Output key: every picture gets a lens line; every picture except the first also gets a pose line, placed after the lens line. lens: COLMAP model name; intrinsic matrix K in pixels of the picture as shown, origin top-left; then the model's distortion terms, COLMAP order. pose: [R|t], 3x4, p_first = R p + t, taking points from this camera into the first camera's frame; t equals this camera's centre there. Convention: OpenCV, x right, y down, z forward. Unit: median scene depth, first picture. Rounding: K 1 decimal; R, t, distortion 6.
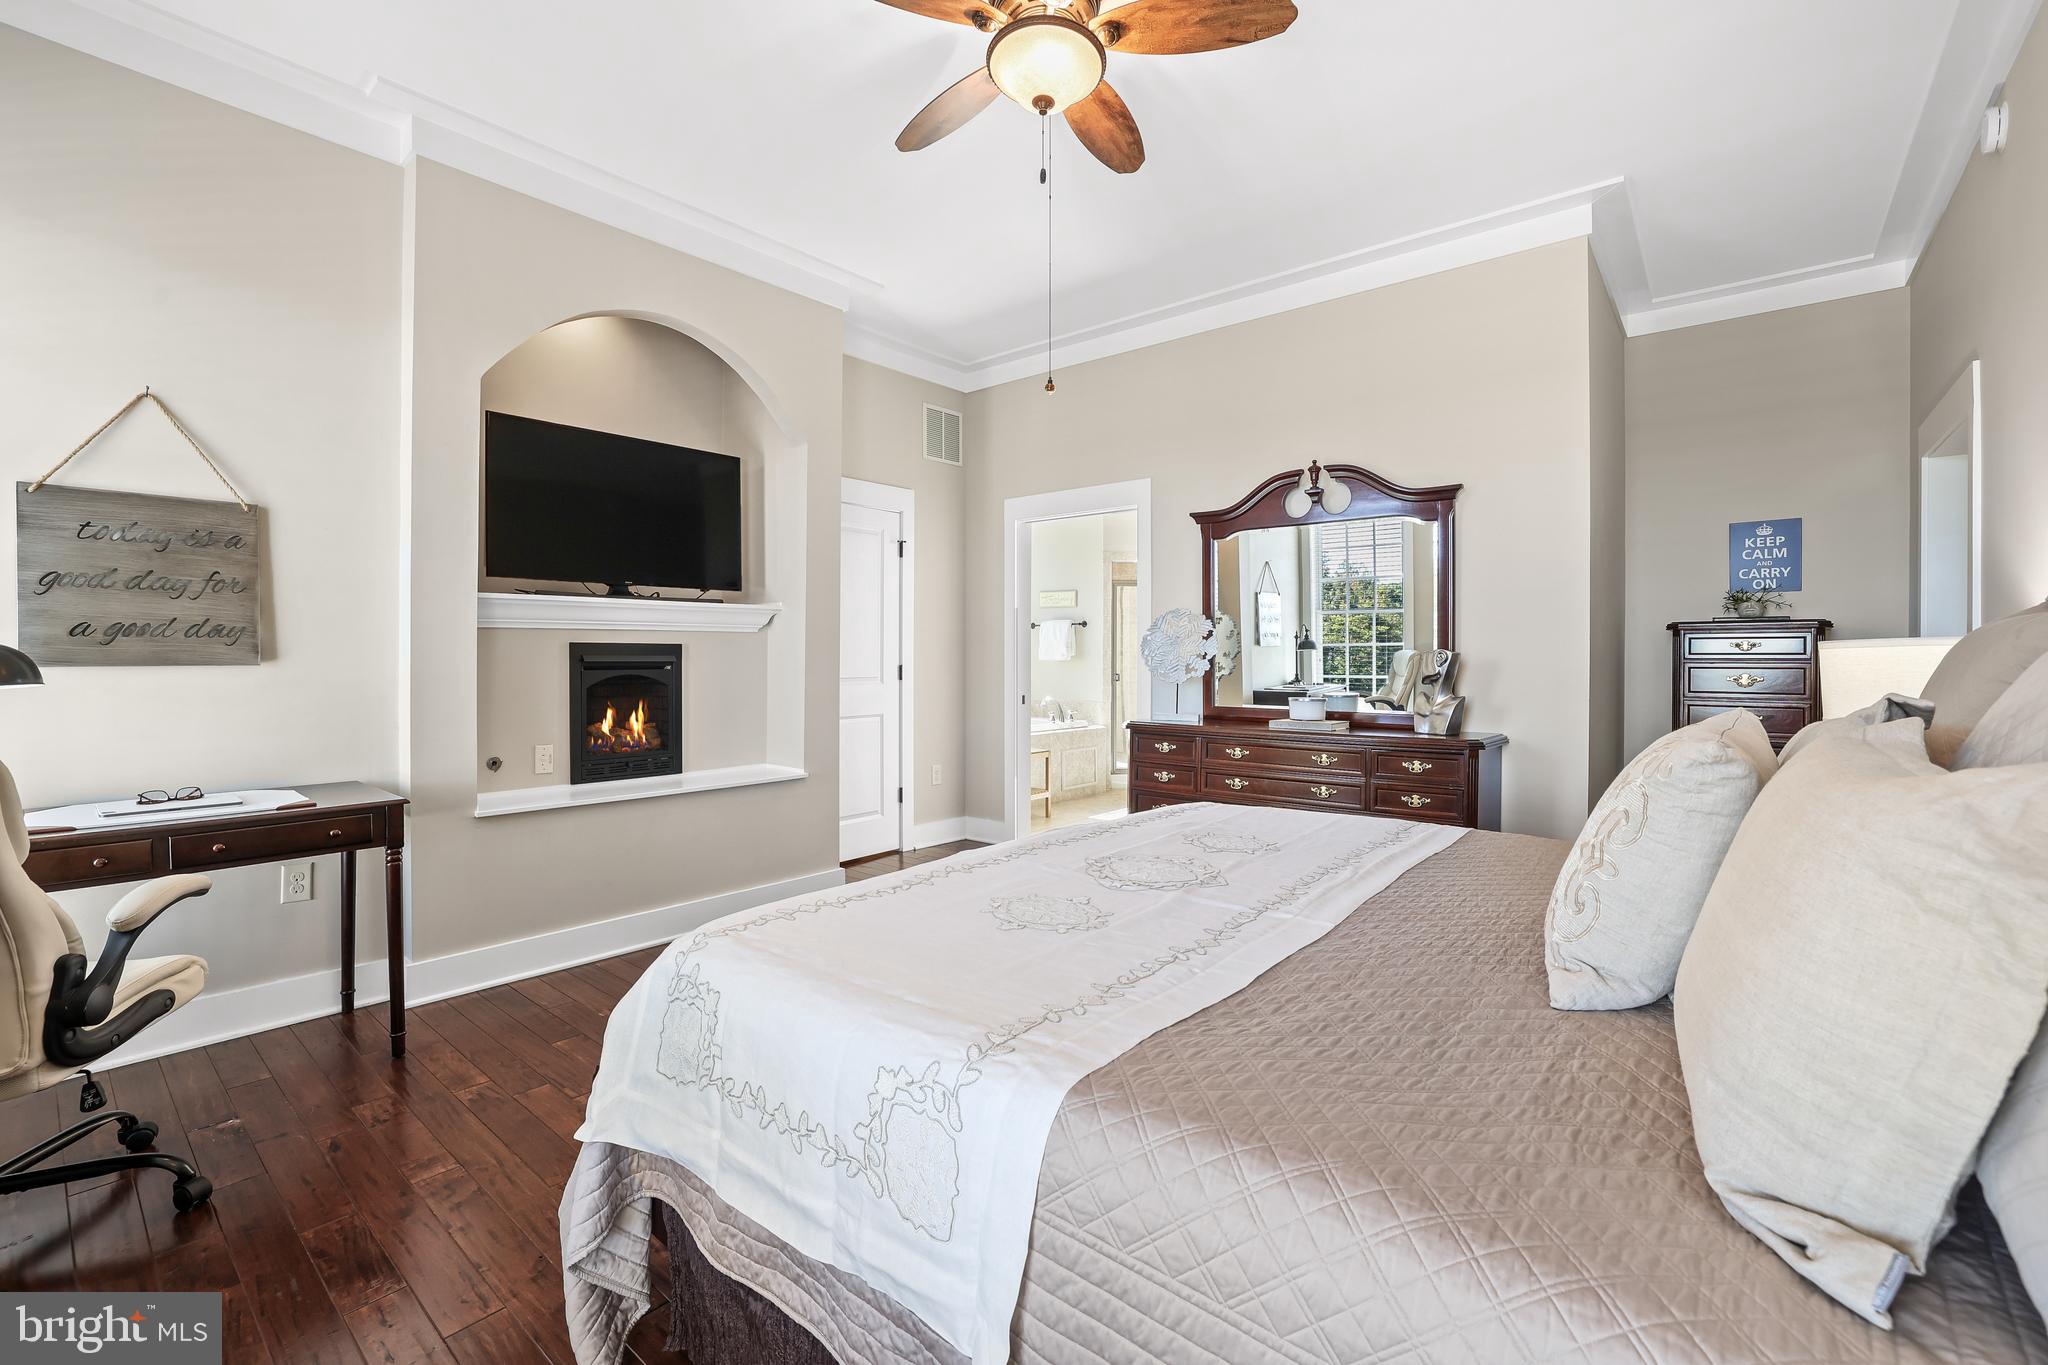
lens RADIAL K [[883.8, 0, 1024.5], [0, 883.8, 669.9], [0, 0, 1]] dist [-0.042300, 0.014200]
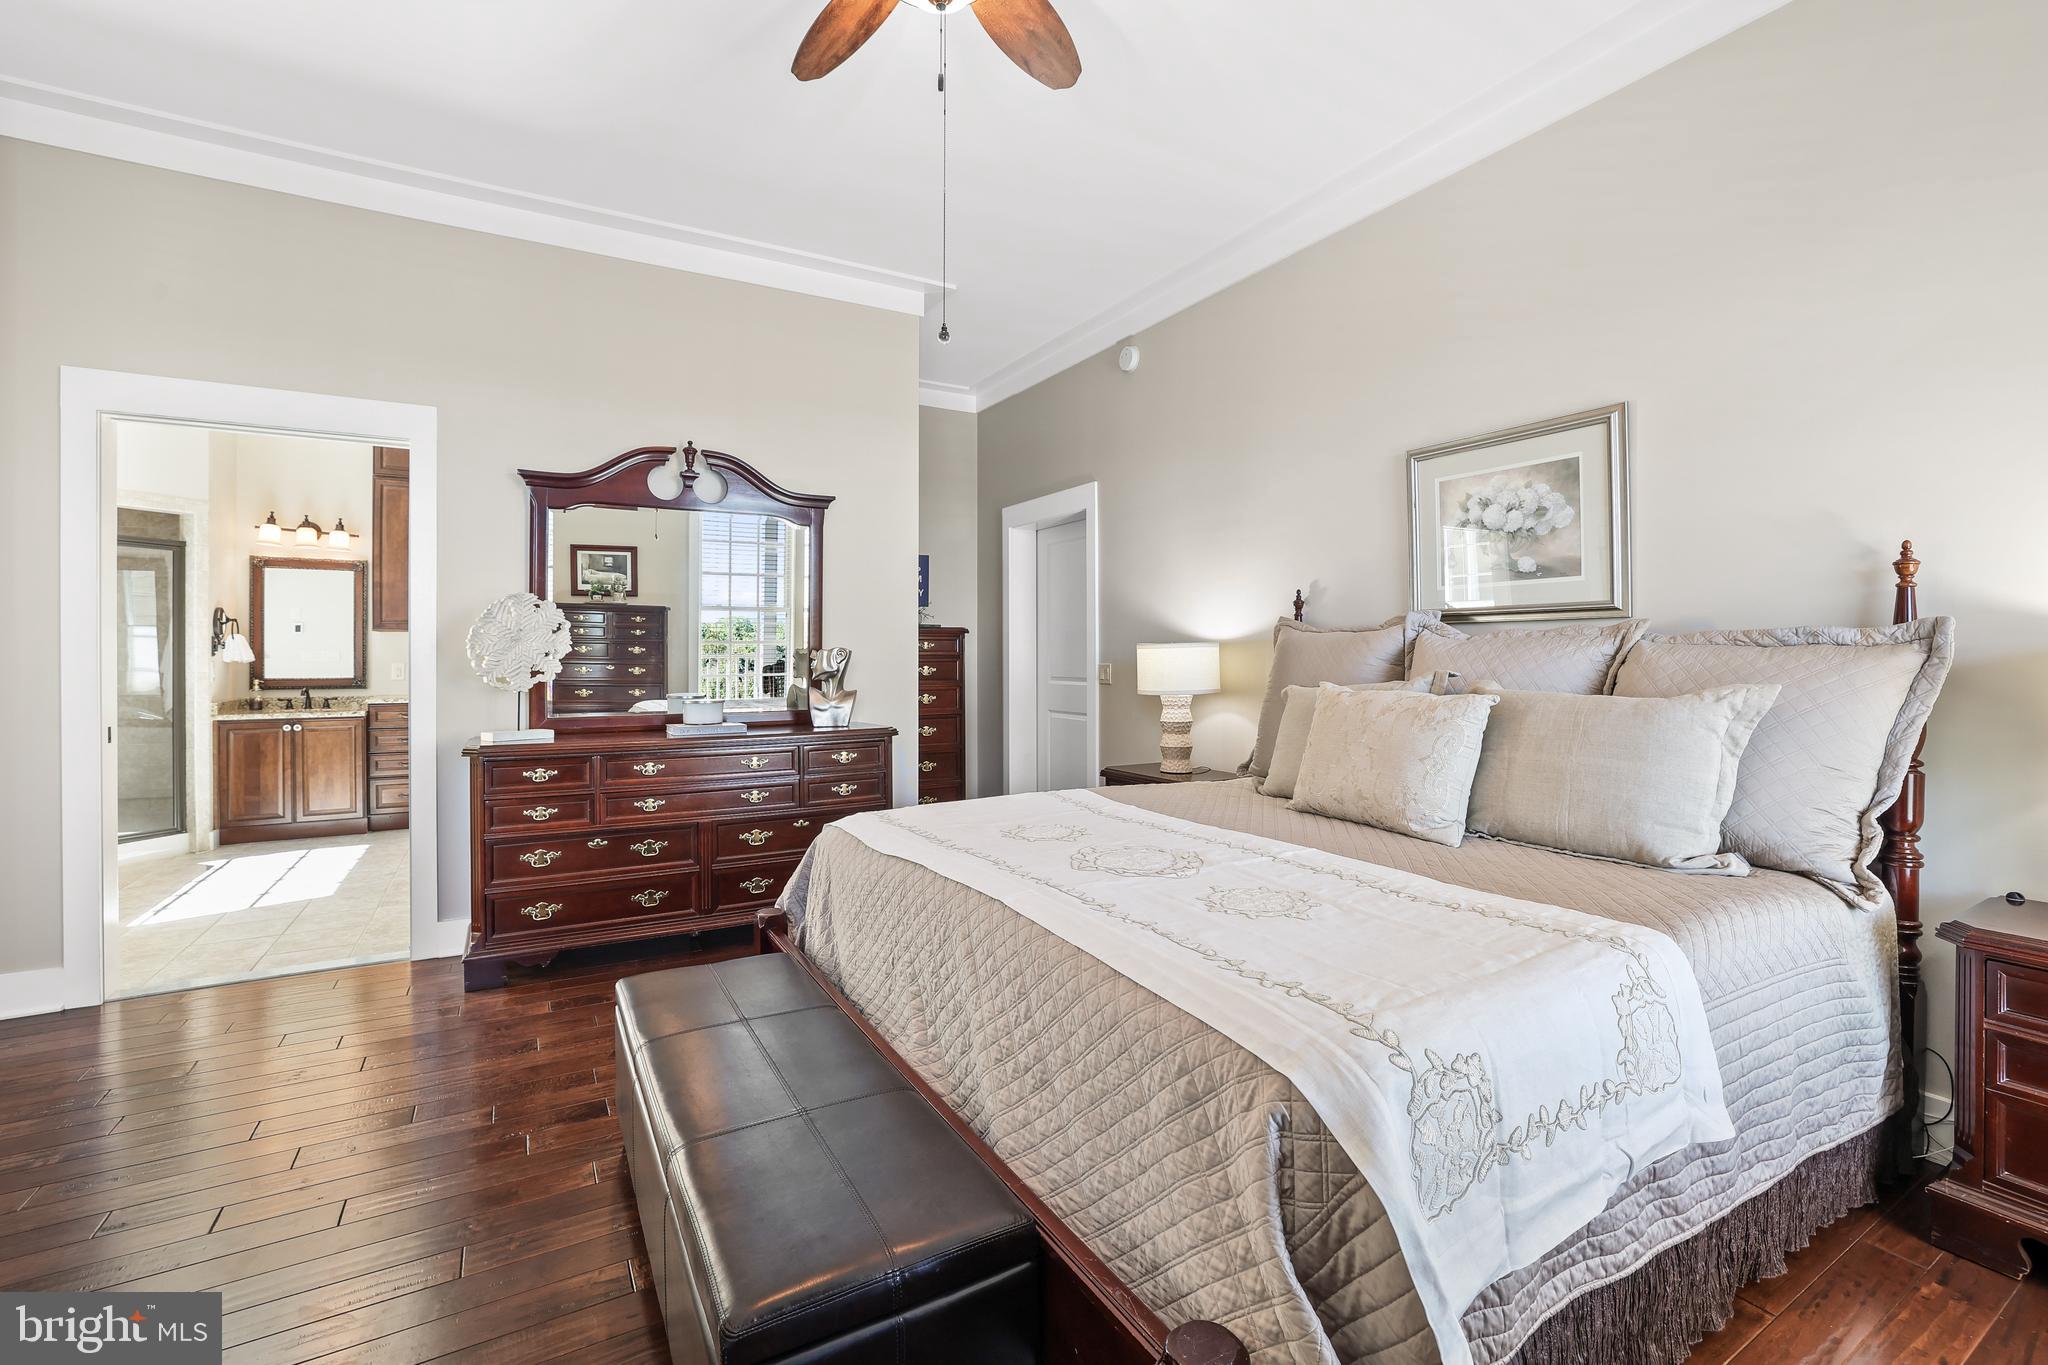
lens RADIAL K [[883.8, 0, 1027.9], [0, 883.8, 651.9], [0, 0, 1]] dist [-0.042300, 0.014200]
pose [[0.340211, -0.002405, 0.940346, -0.411171], [0.018656, 0.999817, -0.004193, -0.007506], [-0.940164, 0.018969, 0.340194, 0.355837]]
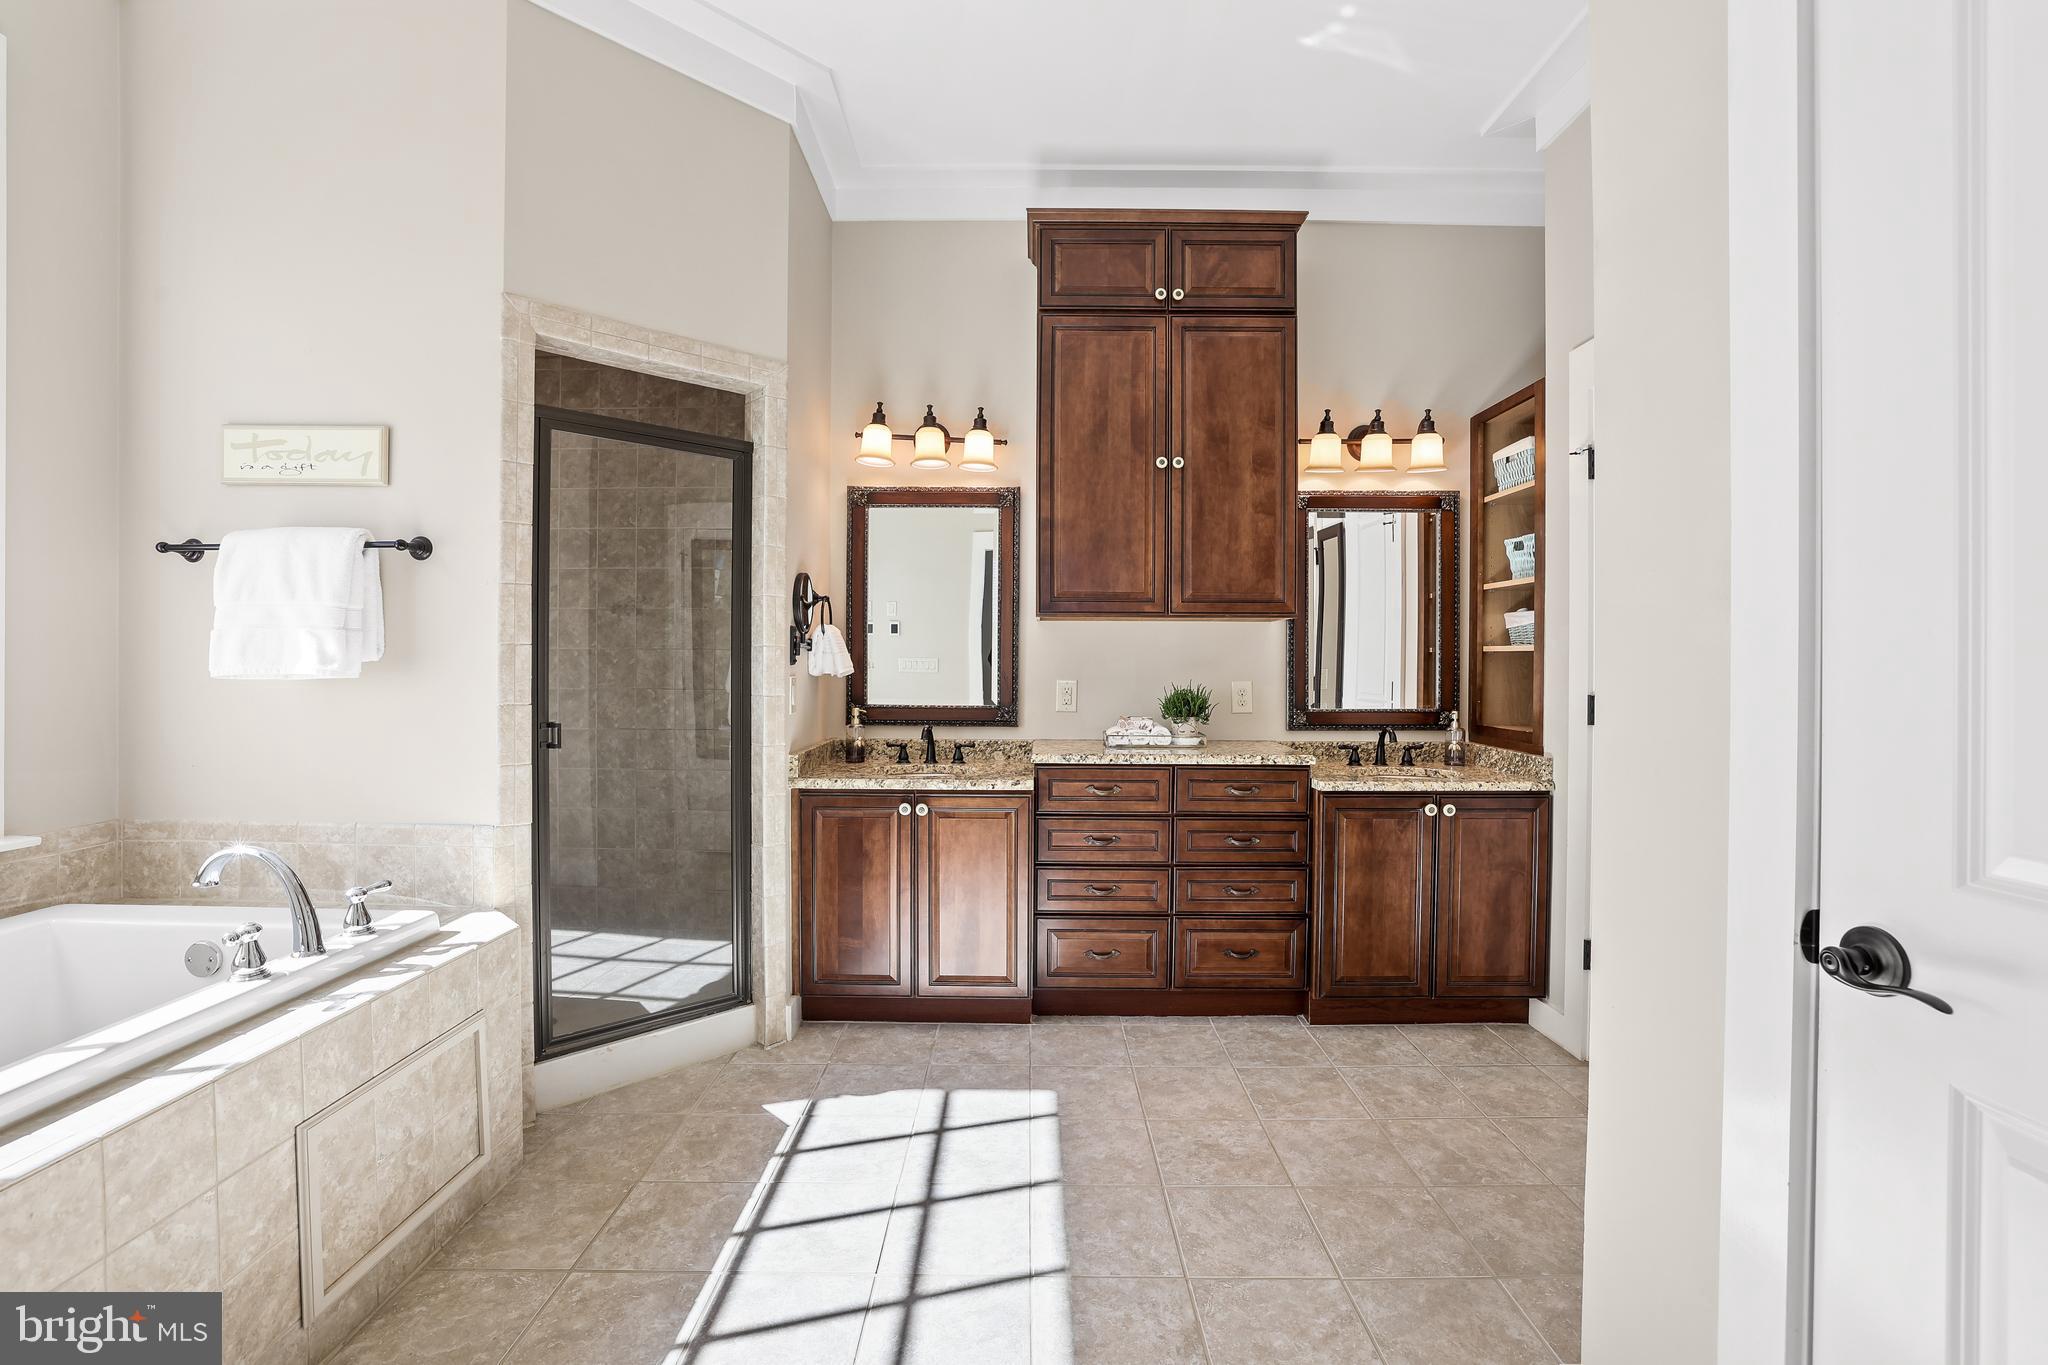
lens RADIAL K [[883.8, 0, 1028.3], [0, 883.8, 668.1], [0, 0, 1]] dist [-0.042300, 0.014200]
pose [[0.767719, -0.002632, 0.640781, 0.075078], [0.008469, 0.999946, -0.006039, -0.020834], [-0.640730, 0.010063, 0.767700, 1.275573]]
